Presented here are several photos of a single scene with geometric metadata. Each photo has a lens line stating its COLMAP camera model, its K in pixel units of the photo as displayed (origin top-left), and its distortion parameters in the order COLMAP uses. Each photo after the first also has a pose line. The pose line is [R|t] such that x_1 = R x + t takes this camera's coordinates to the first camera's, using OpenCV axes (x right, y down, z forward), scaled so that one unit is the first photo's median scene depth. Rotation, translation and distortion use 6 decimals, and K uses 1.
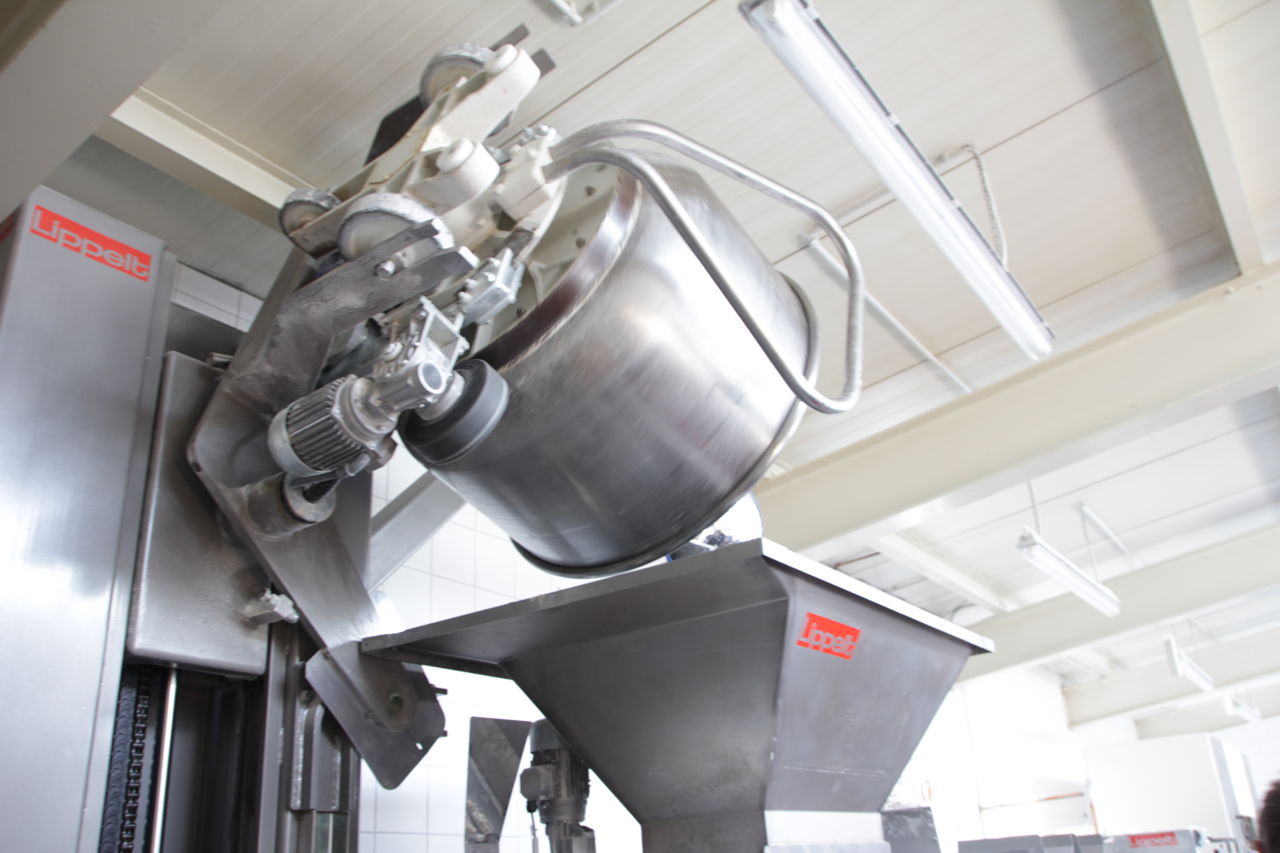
lens RADIAL K [[1042.8, 0, 639.4], [0, 1042.8, 450.3], [0, 0, 1]] dist [-0.136611, 0.136842]
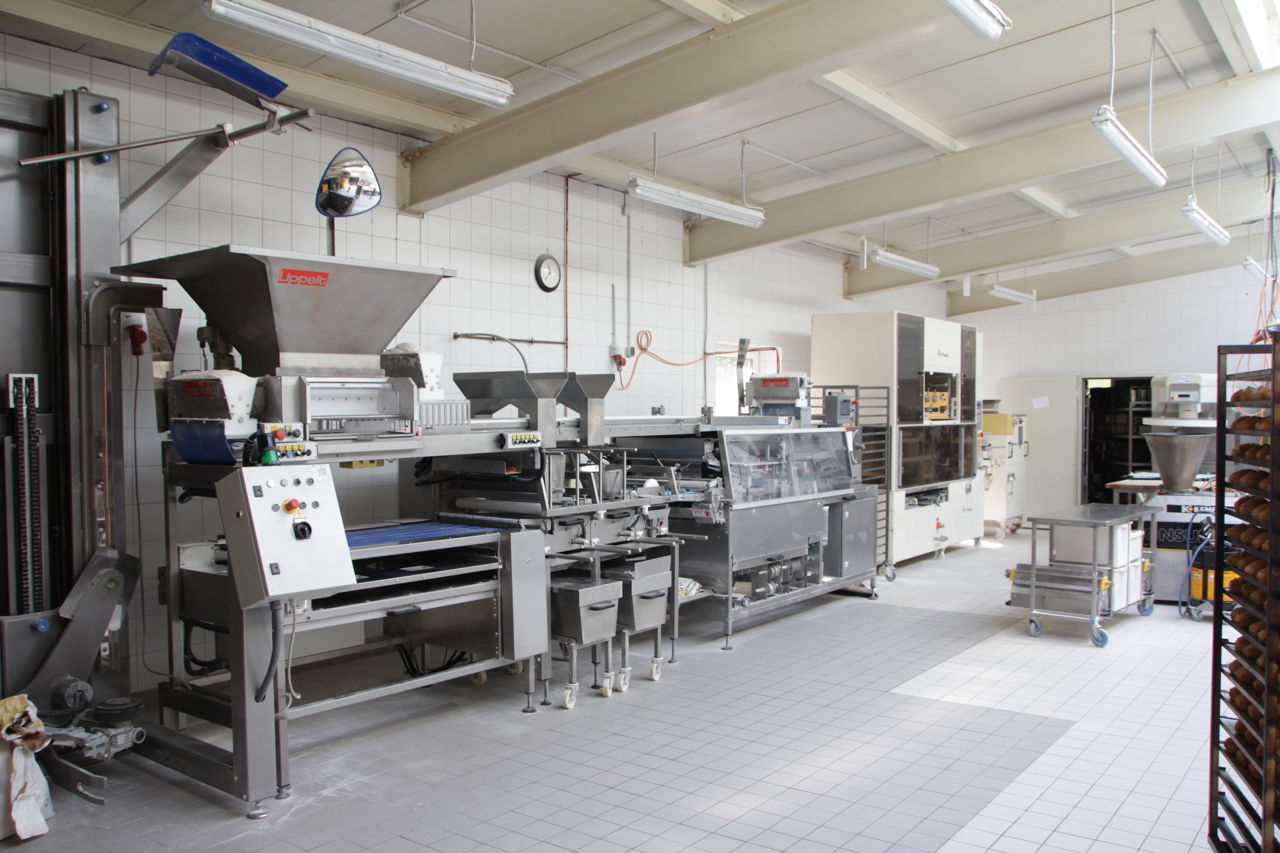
lens RADIAL K [[1042.8, 0, 639.4], [0, 1042.8, 450.3], [0, 0, 1]] dist [-0.136611, 0.136842]
pose [[0.998679, 0.049364, -0.014291, 0.748680], [-0.038316, 0.900538, 0.433086, -0.364179], [0.034249, -0.431966, 0.901239, -0.867586]]
